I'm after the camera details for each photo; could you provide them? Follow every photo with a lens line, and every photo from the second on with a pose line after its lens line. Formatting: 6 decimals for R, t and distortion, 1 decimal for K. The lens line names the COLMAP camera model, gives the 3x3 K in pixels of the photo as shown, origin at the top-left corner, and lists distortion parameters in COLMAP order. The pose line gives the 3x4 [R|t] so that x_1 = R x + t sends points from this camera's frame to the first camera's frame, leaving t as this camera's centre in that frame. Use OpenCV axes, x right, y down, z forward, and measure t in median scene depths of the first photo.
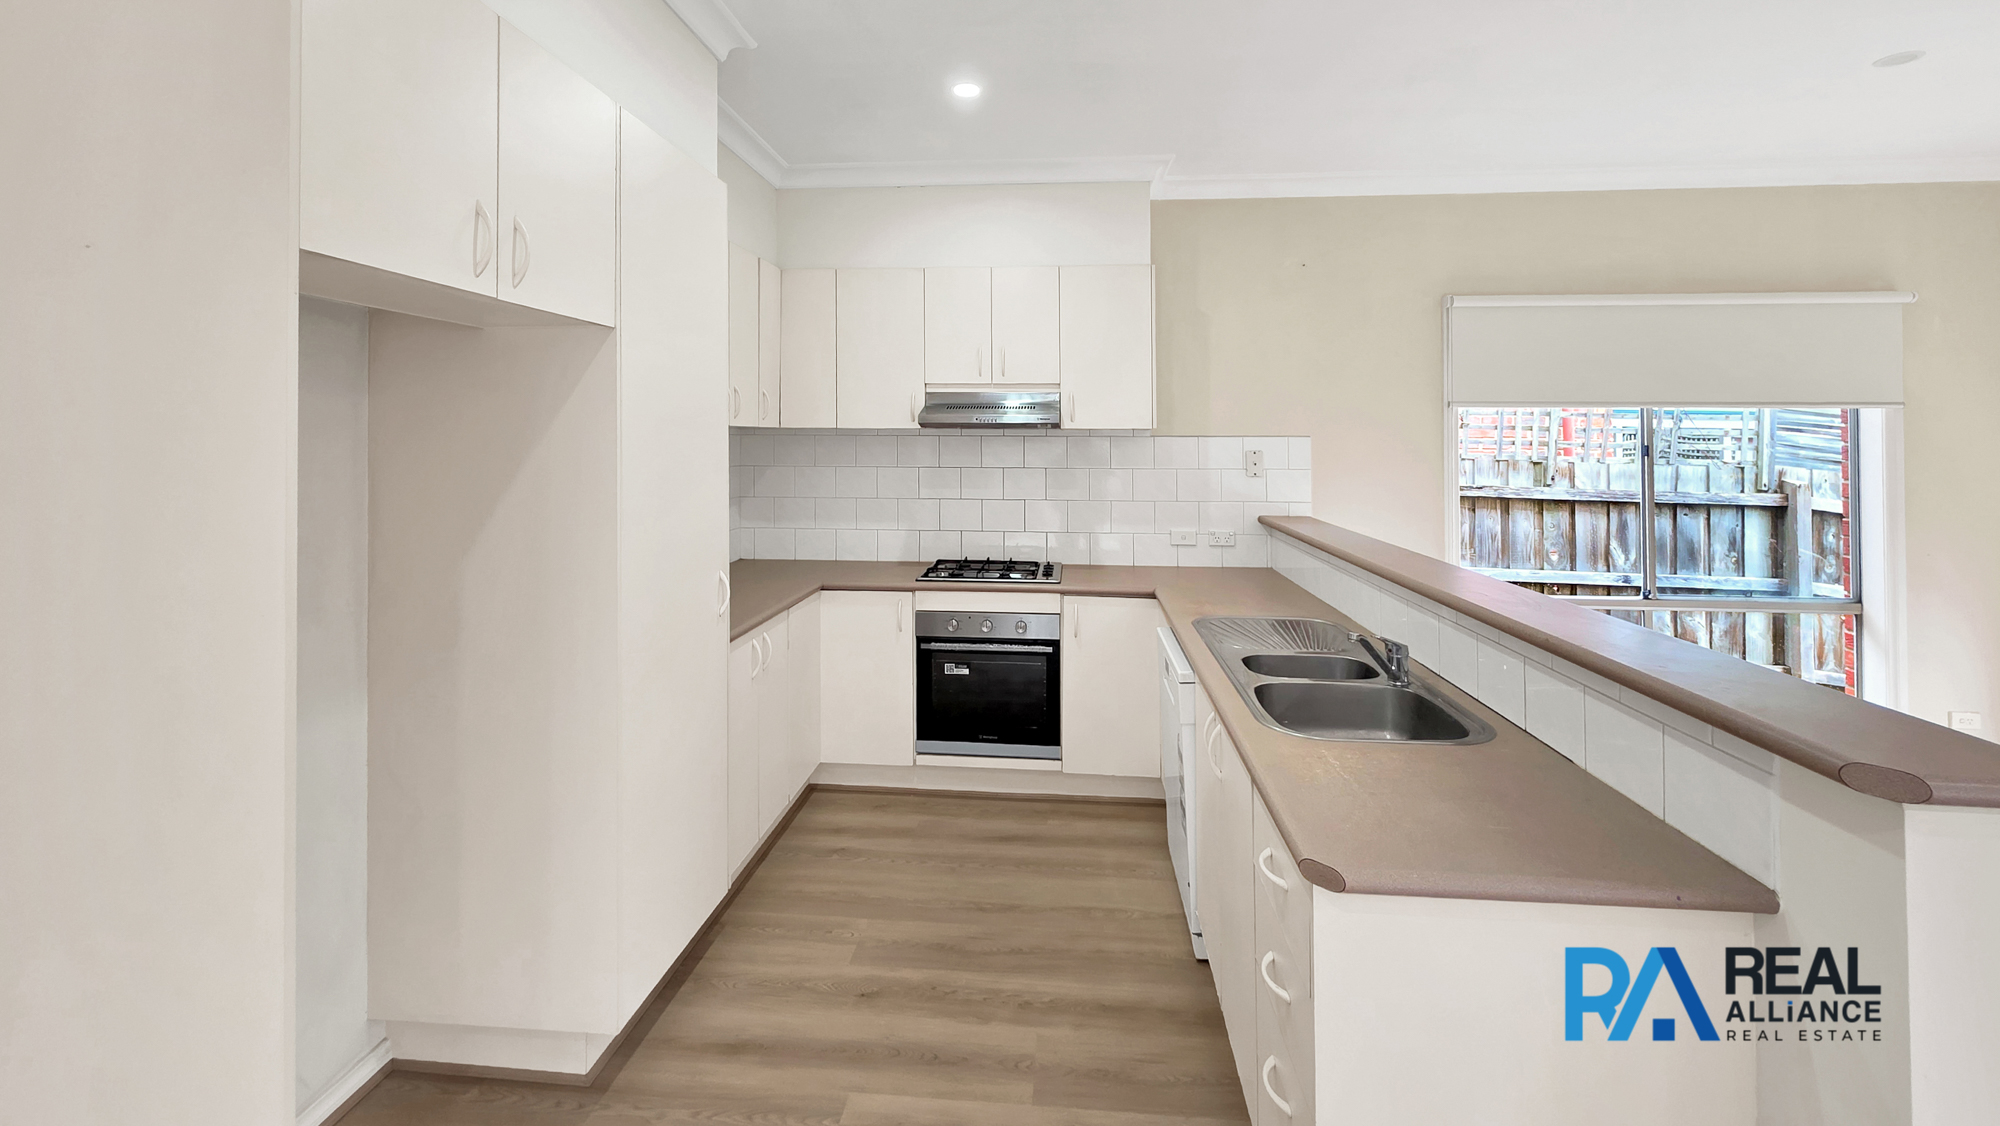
lens RADIAL K [[839.7, 0, 999.1], [0, 839.7, 441.9], [0, 0, 1]] dist [0.000157, 0.000262]
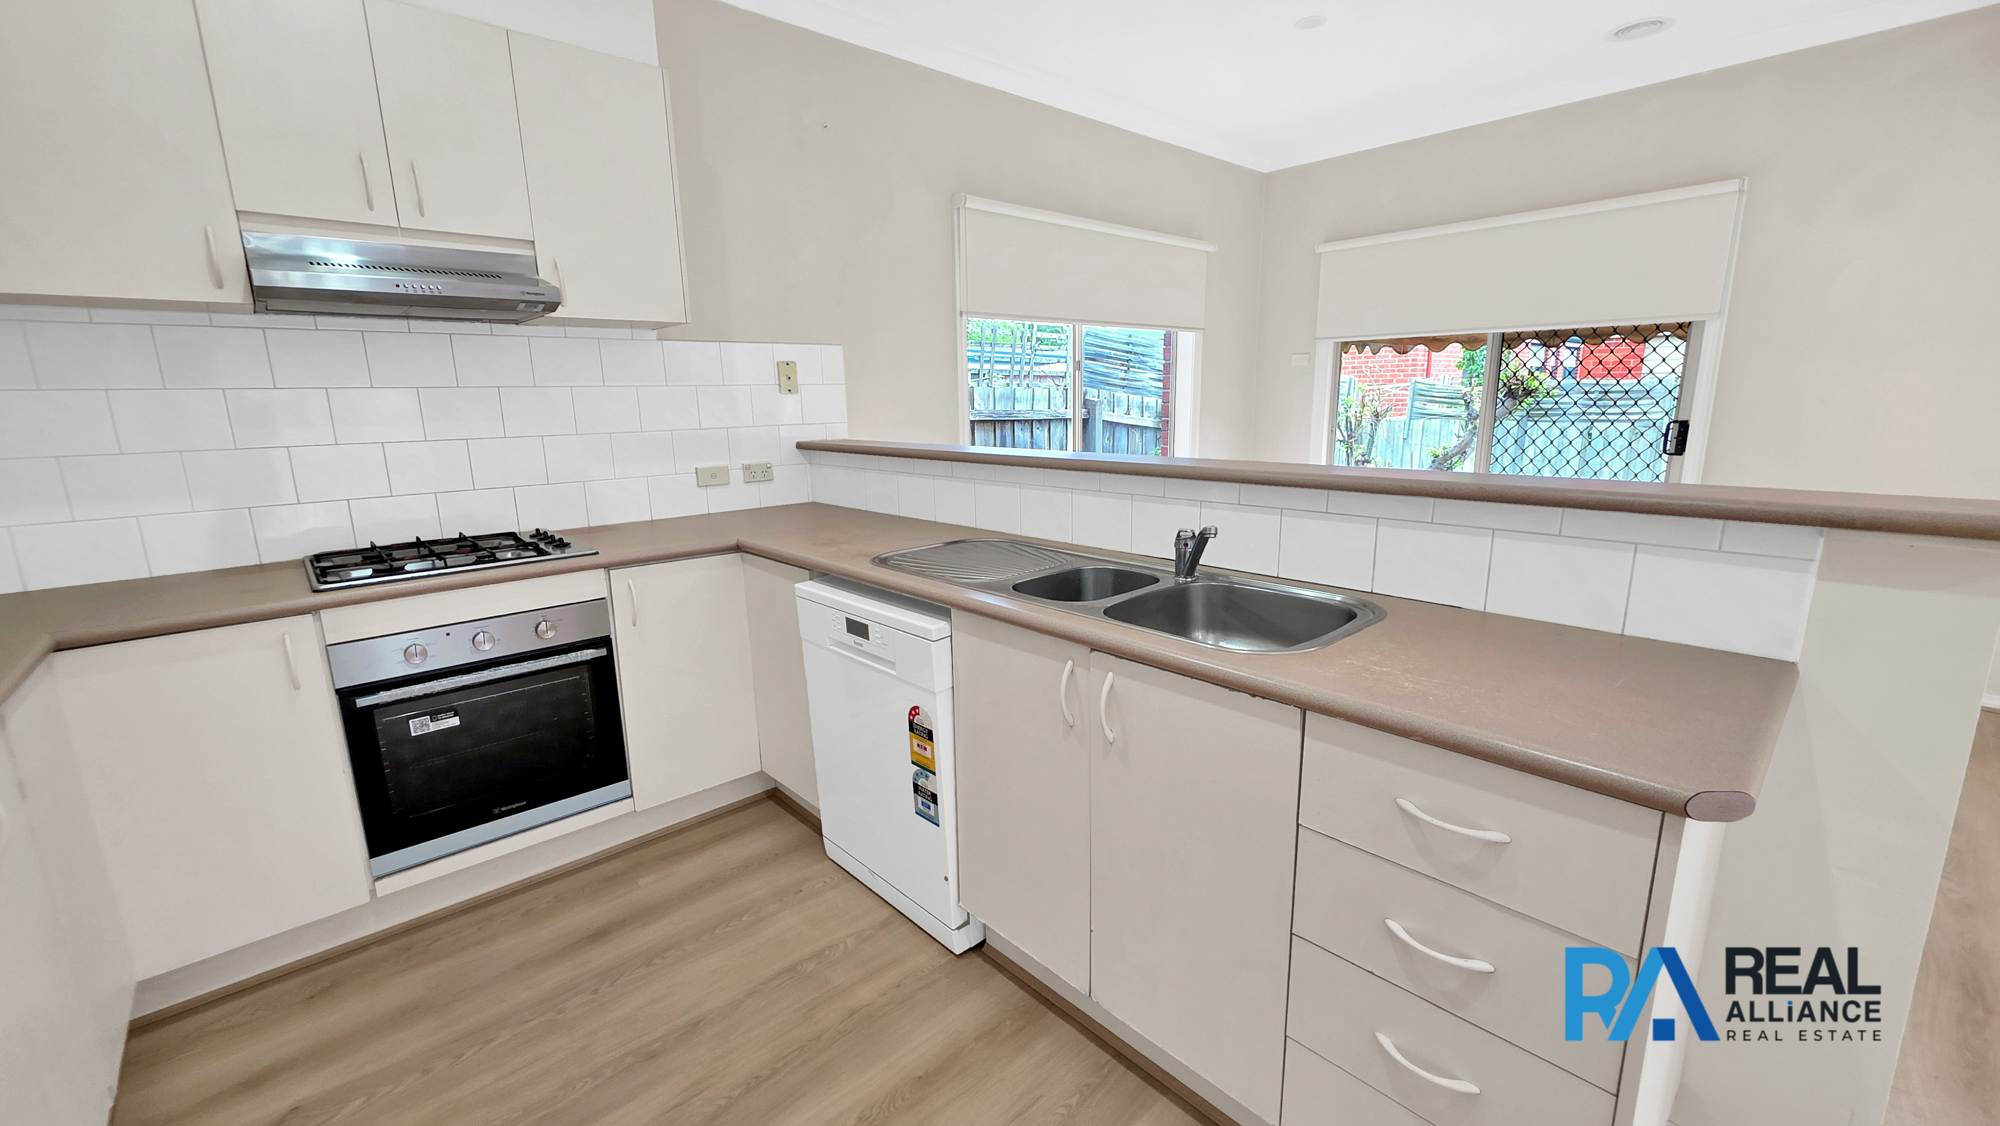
lens RADIAL K [[803.3, 0, 1000.0], [0, 803.3, 563.0], [0, 0, 1]] dist [-0.000305, -0.000167]
pose [[0.677121, -0.168013, 0.716435, -0.166590], [0.022459, 0.977851, 0.208092, 0.049983], [-0.735529, -0.124813, 0.665897, 0.337845]]
